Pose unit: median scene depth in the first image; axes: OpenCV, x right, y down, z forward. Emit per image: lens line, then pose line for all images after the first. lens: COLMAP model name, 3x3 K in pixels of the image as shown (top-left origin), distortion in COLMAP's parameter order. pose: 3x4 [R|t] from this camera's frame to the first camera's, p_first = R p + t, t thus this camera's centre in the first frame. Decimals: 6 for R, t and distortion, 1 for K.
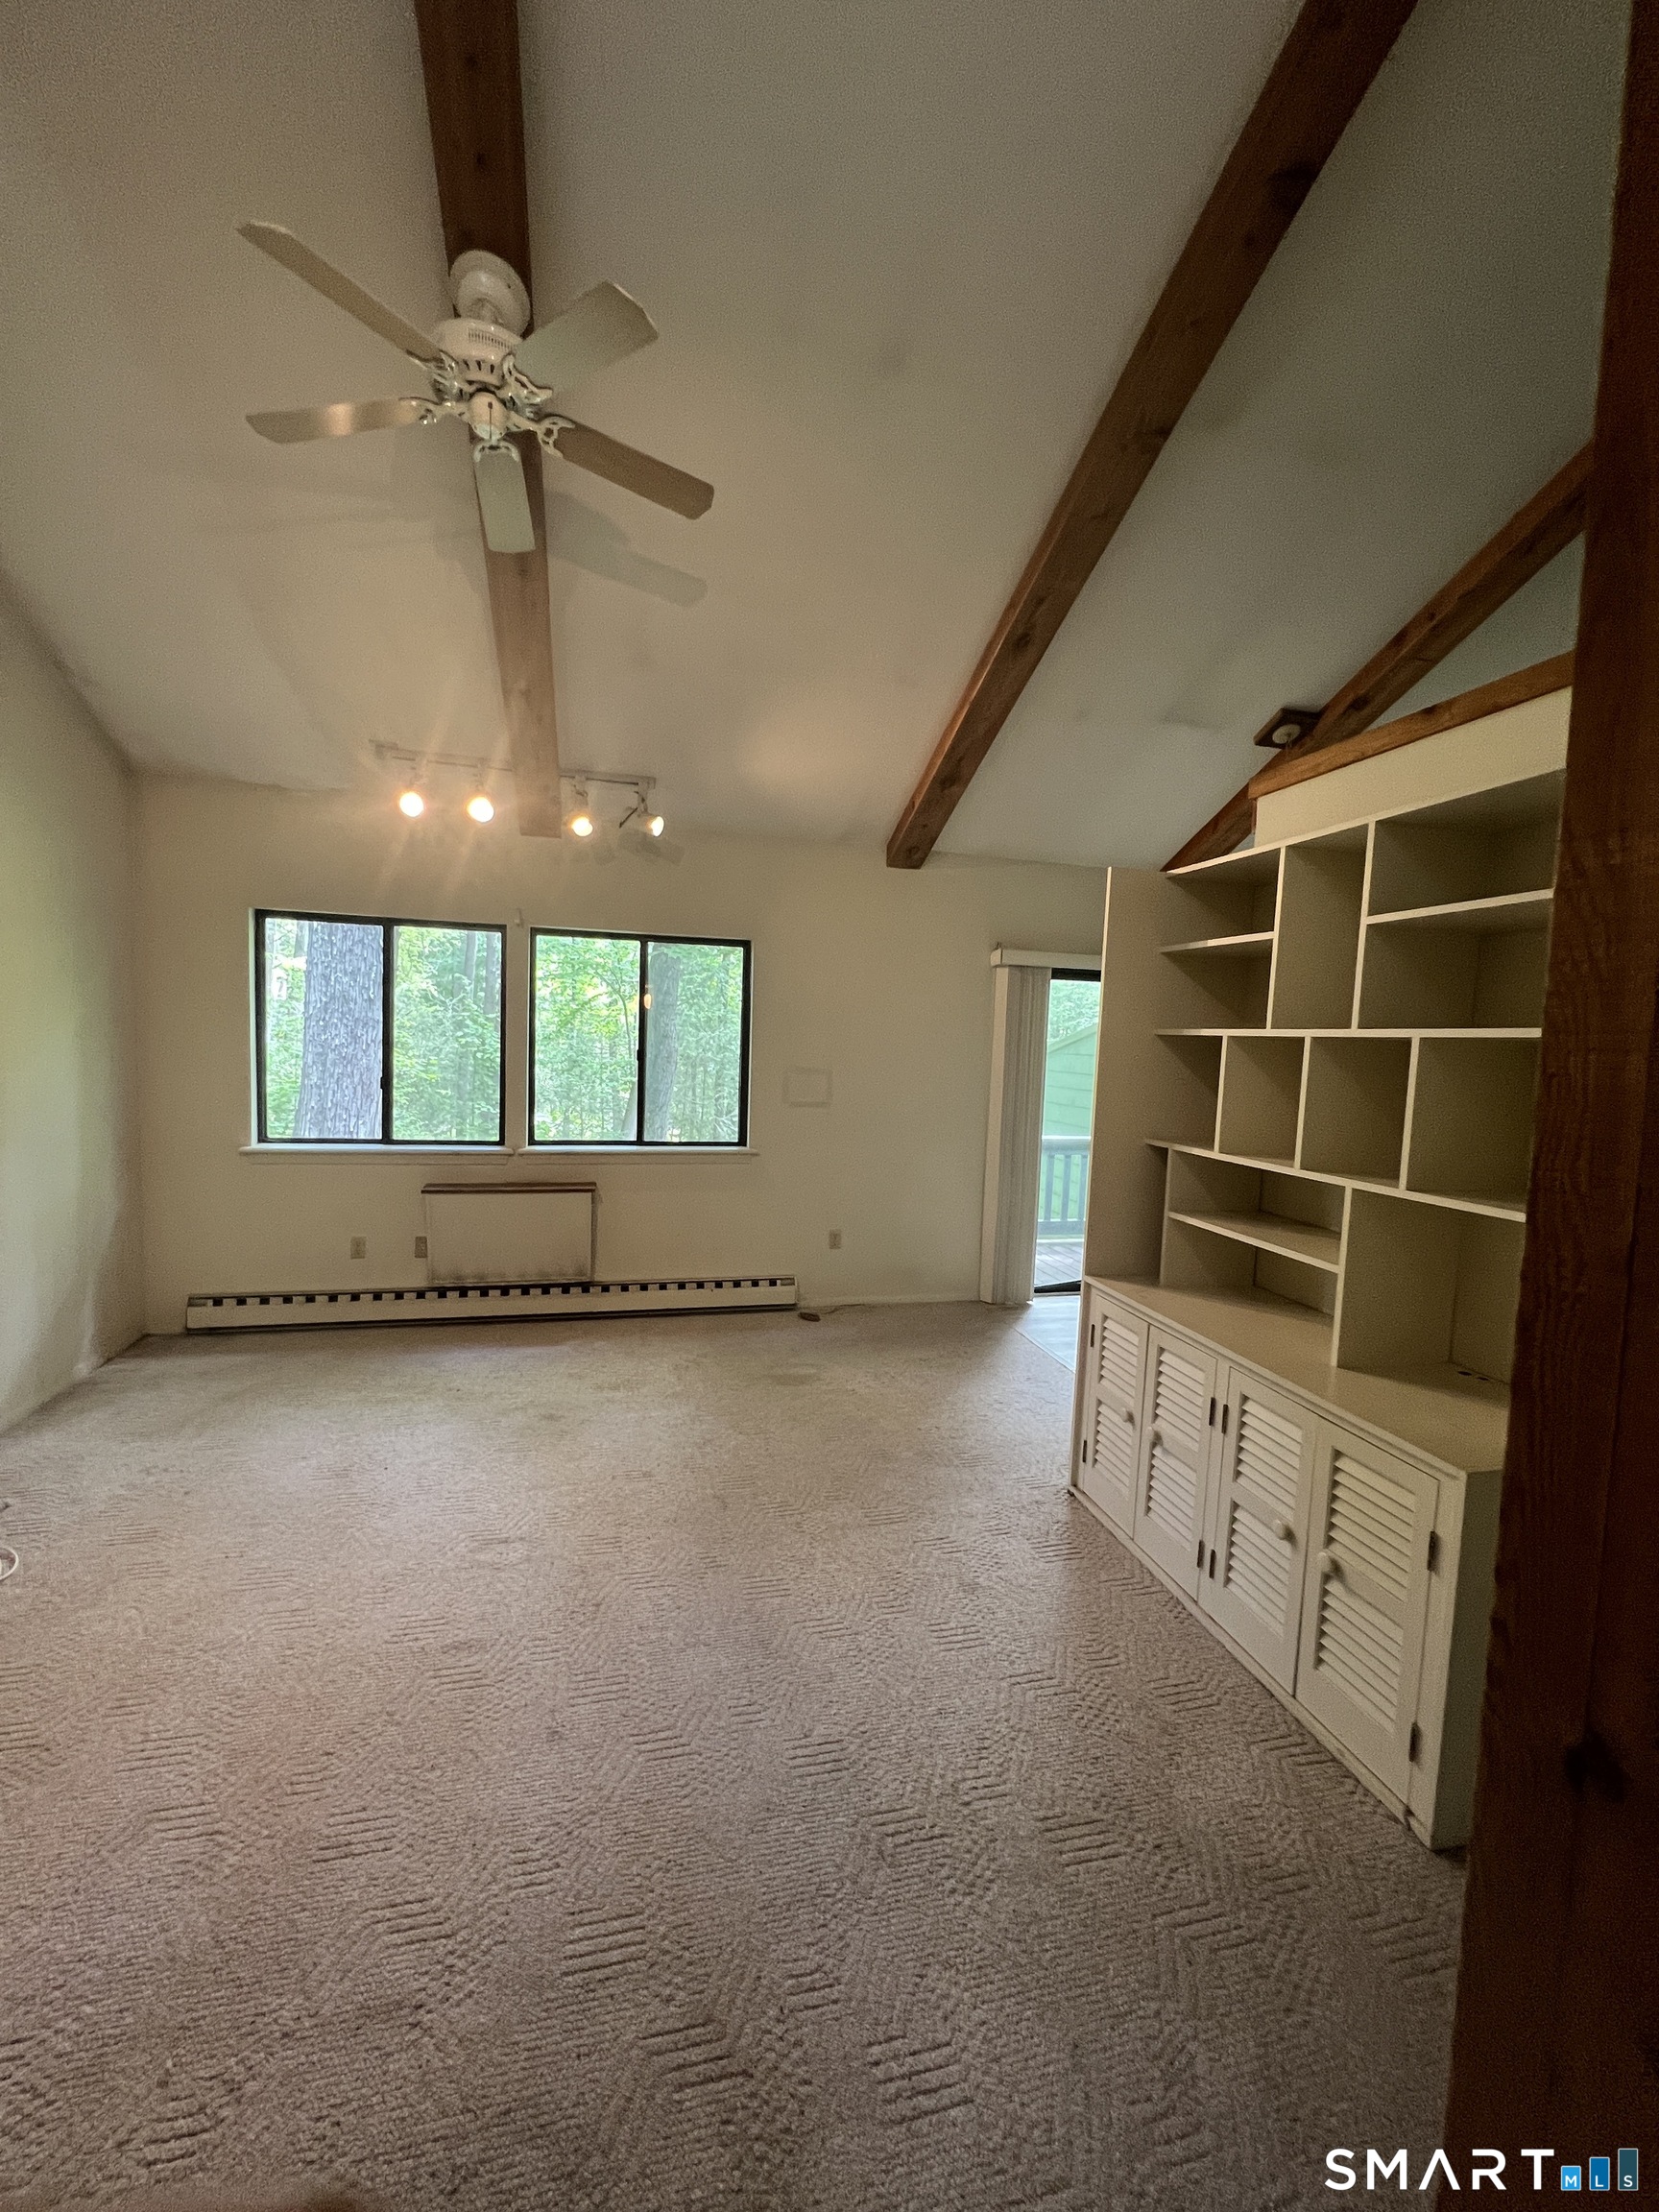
lens RADIAL K [[884.2, 0, 830.1], [0, 884.2, 1112.2], [0, 0, 1]] dist [-0.002576, 0.000162]
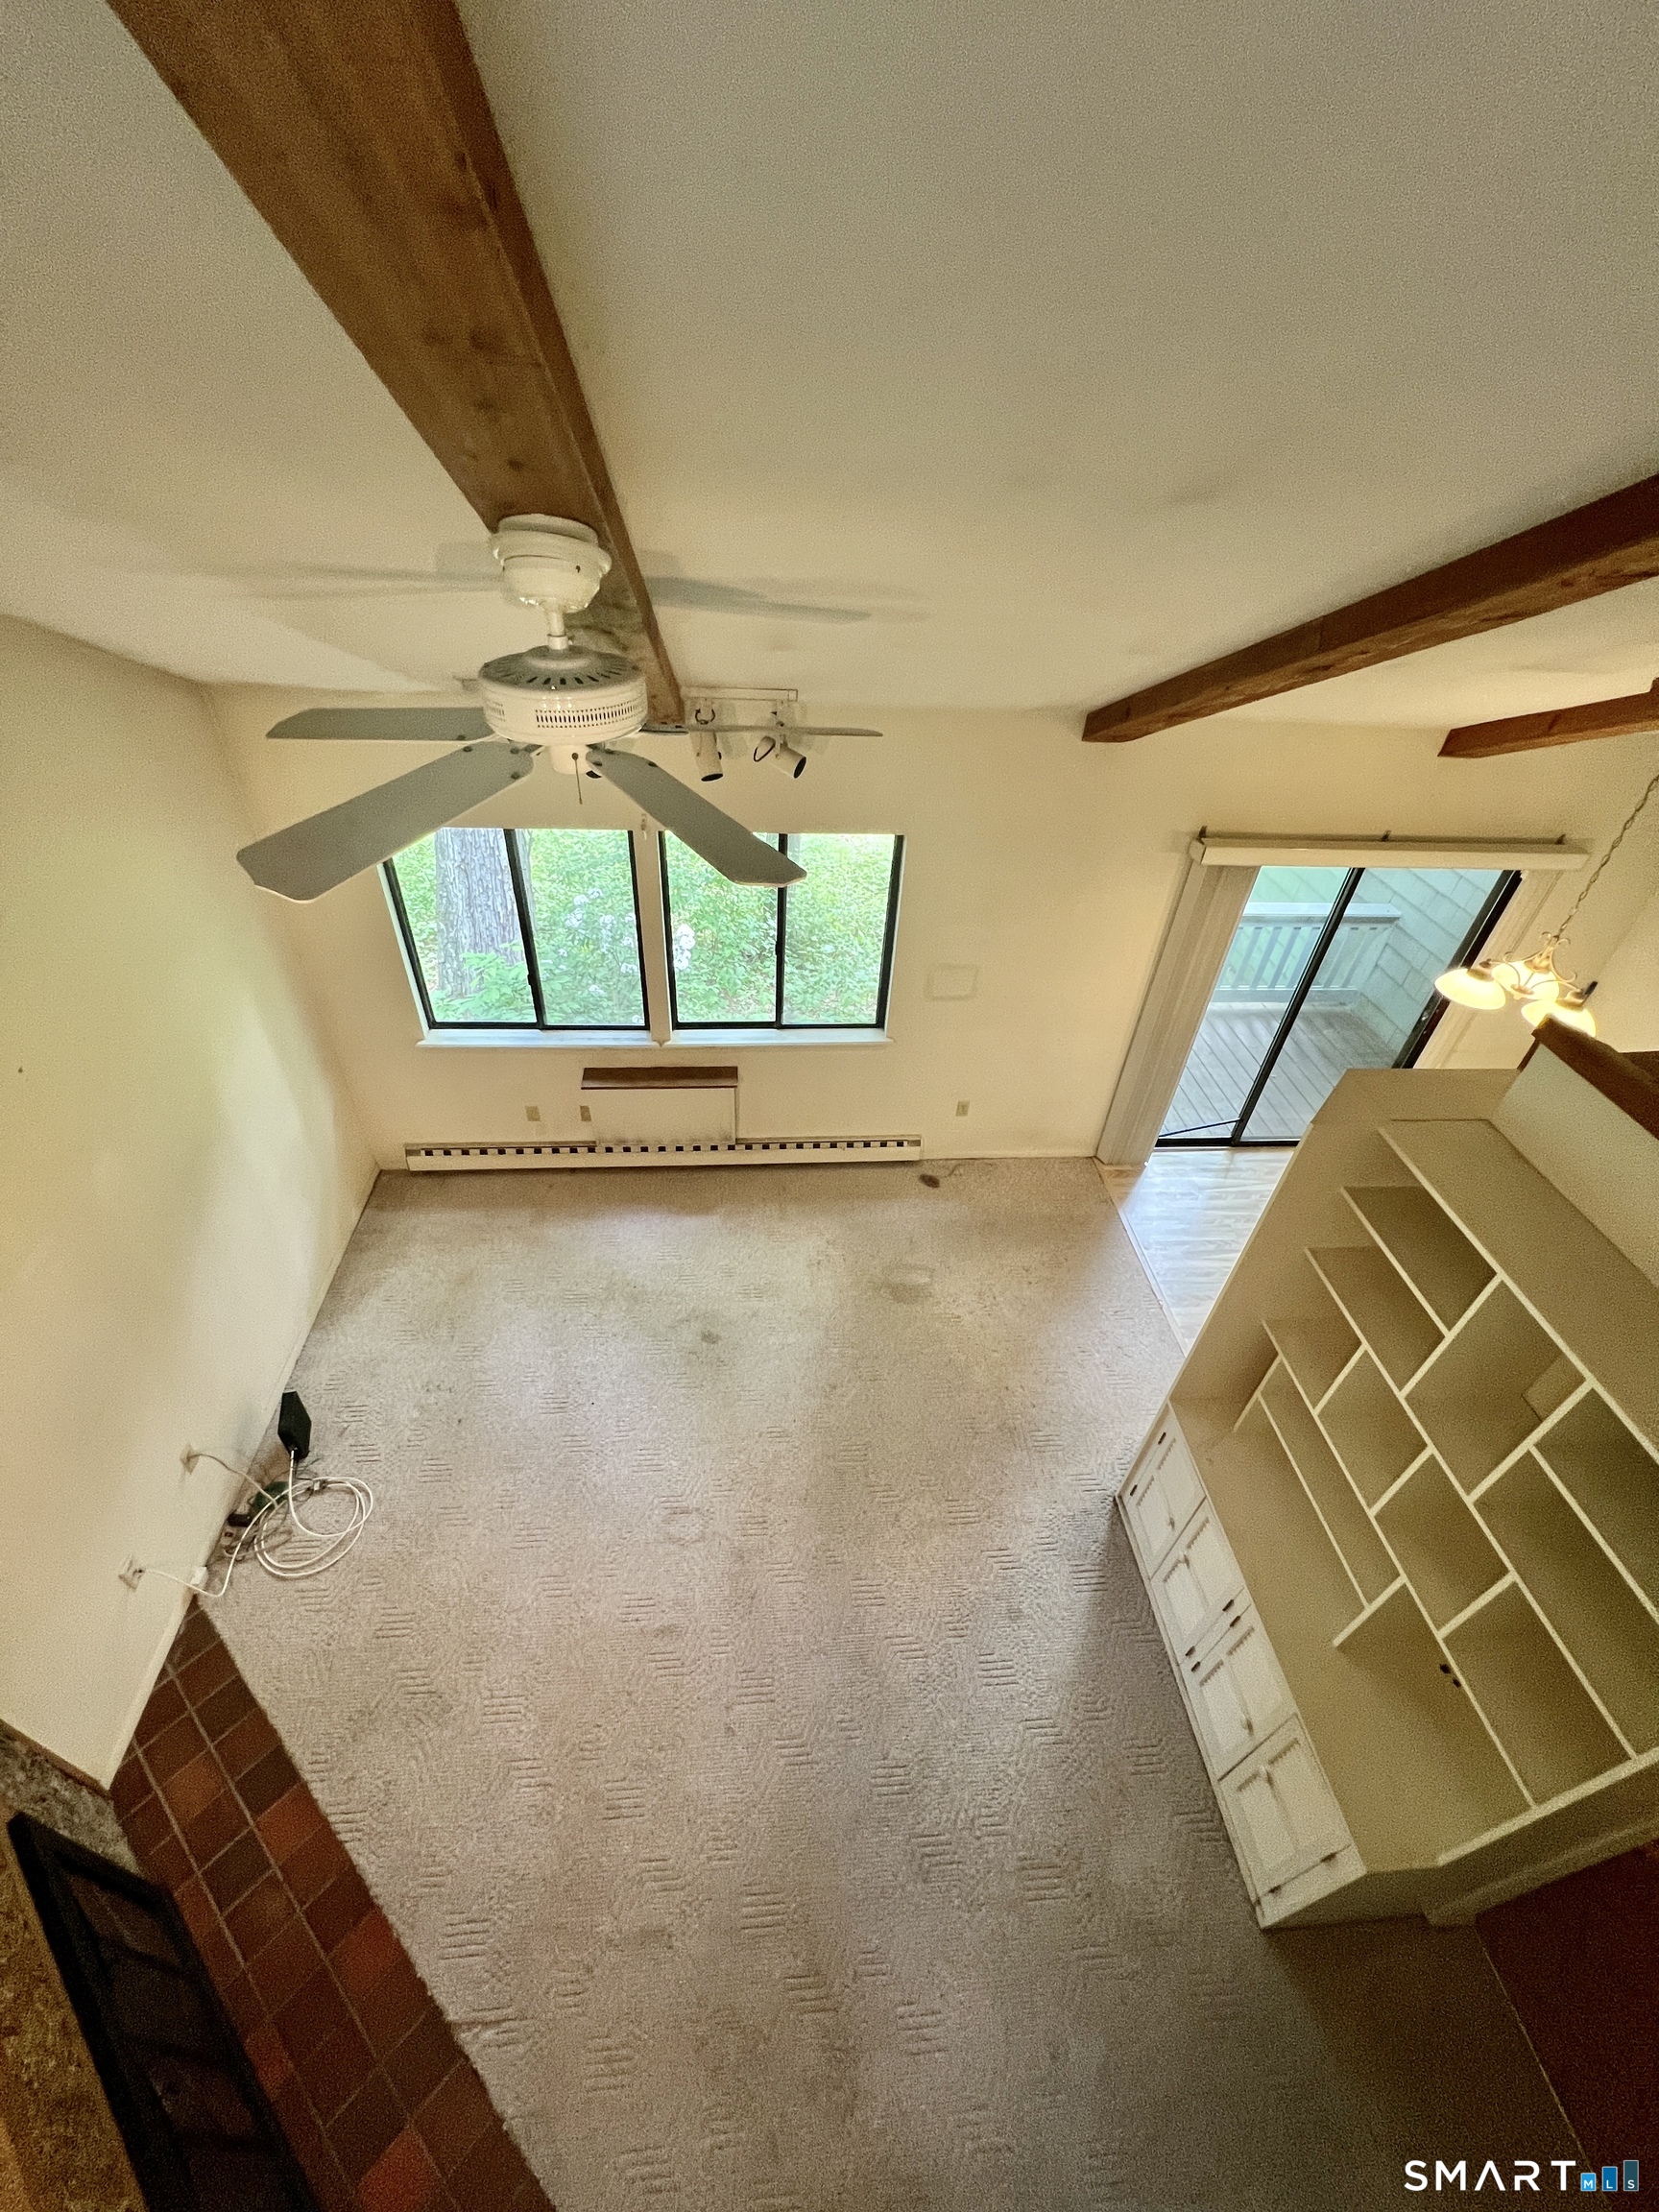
lens RADIAL K [[883.1, 0, 829.5], [0, 883.1, 1106.0], [0, 0, 1]] dist [-0.000472, -0.000238]
pose [[0.986425, 0.116672, -0.115554, -0.062224], [-0.031761, 0.825964, 0.562828, -0.911757], [0.161109, -0.551517, 0.818457, 0.269374]]
